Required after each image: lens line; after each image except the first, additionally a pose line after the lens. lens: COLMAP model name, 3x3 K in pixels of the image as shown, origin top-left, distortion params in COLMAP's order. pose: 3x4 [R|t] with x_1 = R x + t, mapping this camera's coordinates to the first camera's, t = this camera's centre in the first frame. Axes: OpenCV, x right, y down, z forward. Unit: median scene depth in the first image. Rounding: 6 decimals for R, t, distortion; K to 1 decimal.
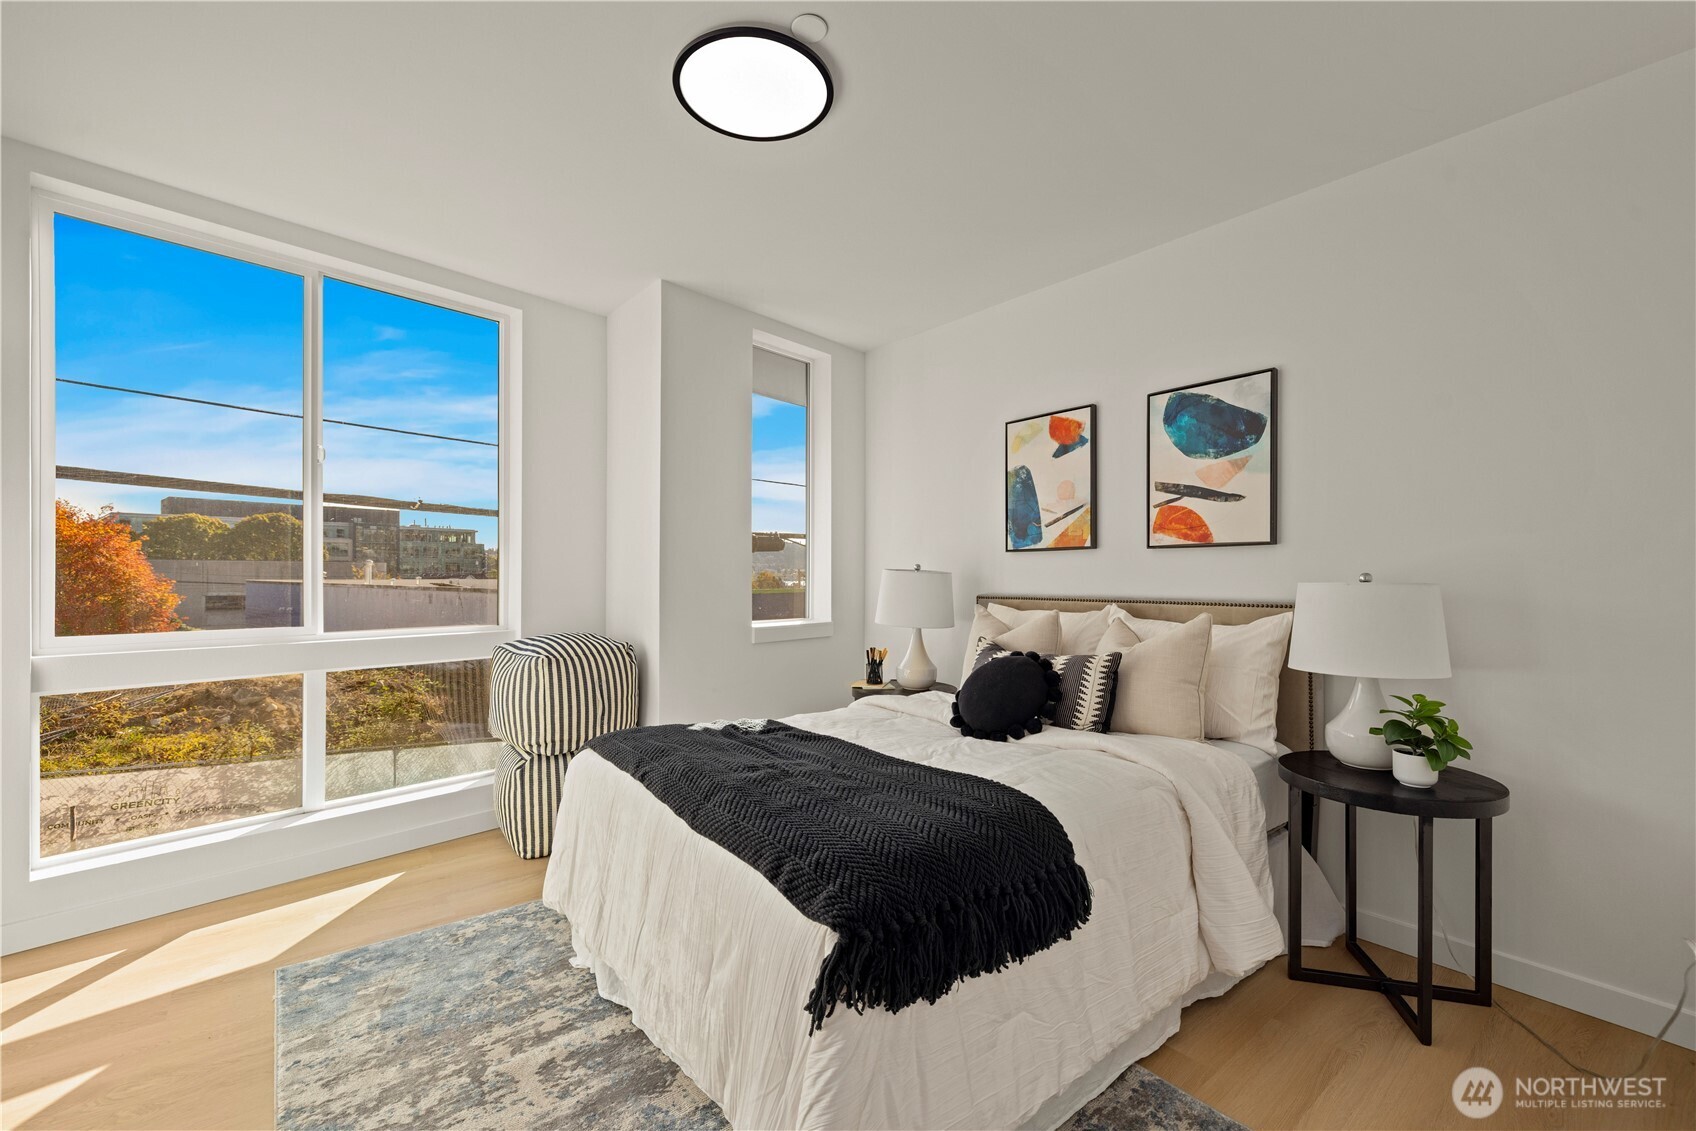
lens RADIAL K [[710.6, 0, 848.0], [0, 710.6, 565.5], [0, 0, 1]] dist [0.000283, 0.000177]
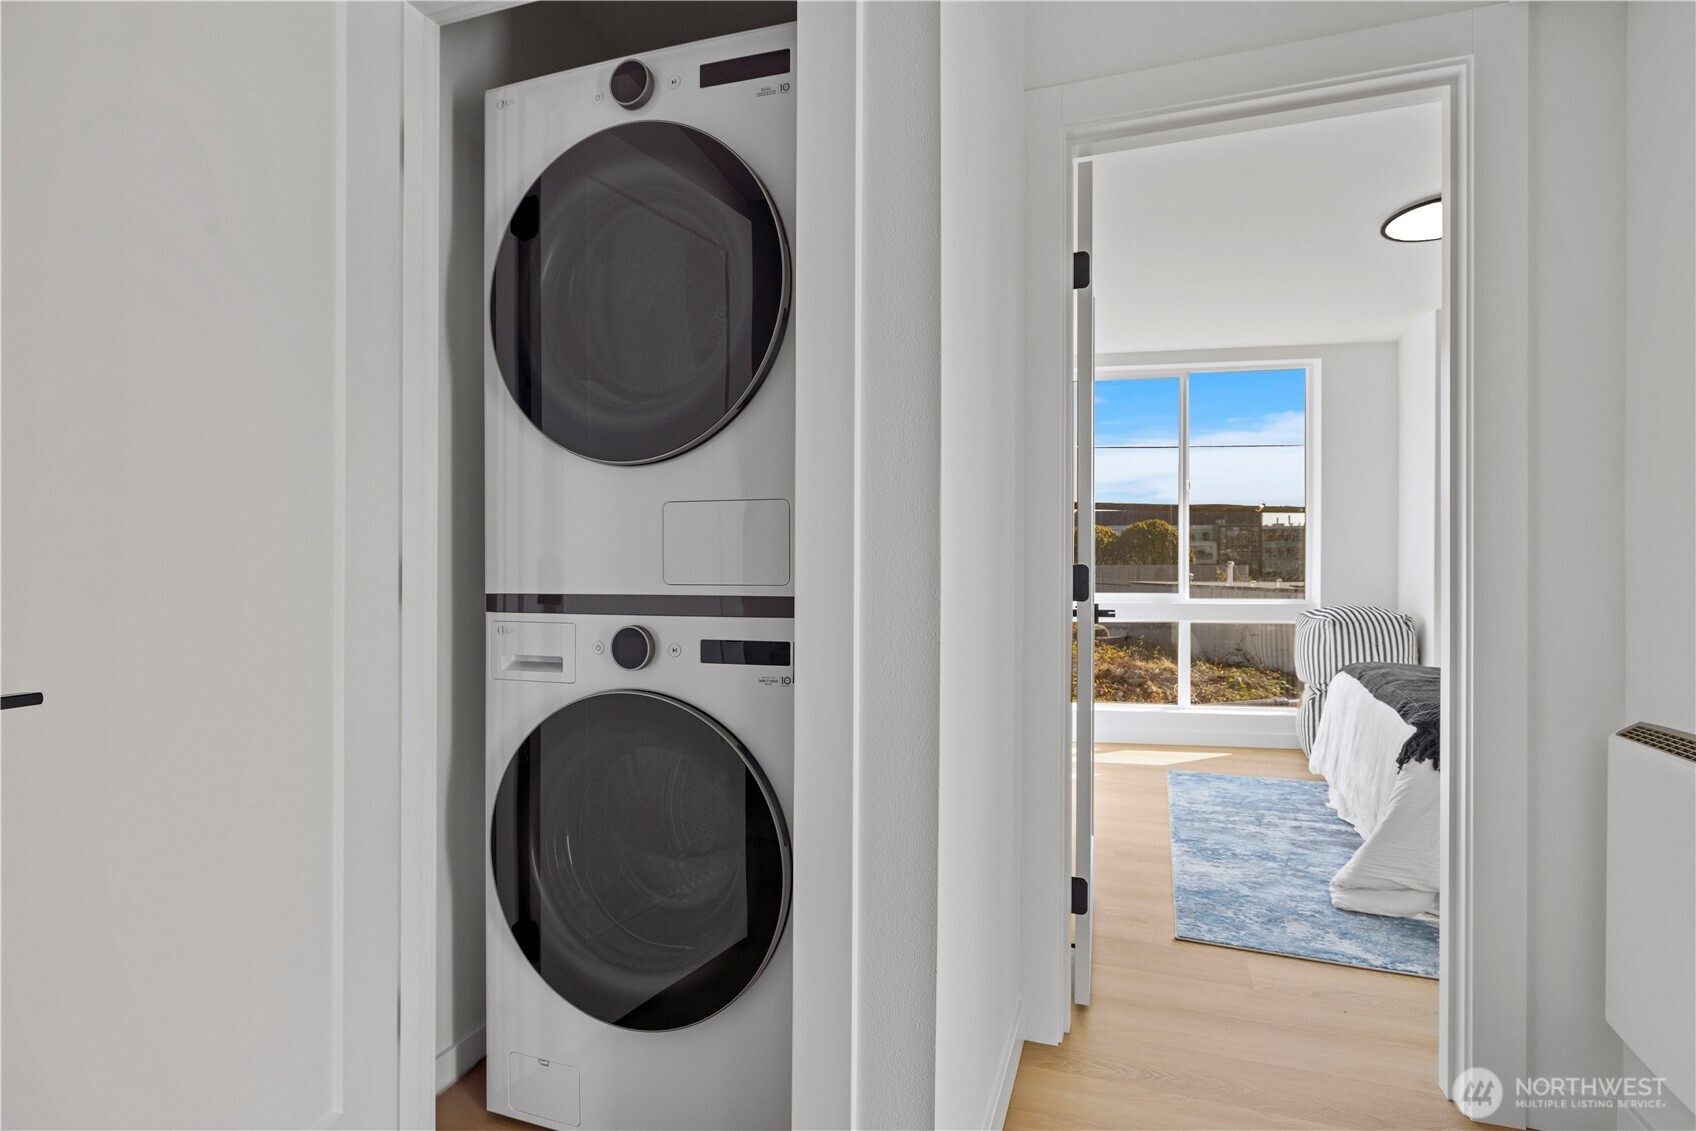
lens RADIAL K [[848.3, 0, 848.0], [0, 848.3, 602.4], [0, 0, 1]] dist [-0.000213, -0.000030]
pose [[0.523428, 0.021718, -0.851793, 0.430142], [0.011711, 0.999397, 0.032678, 0.029652], [0.851989, -0.027080, 0.522858, -0.577190]]
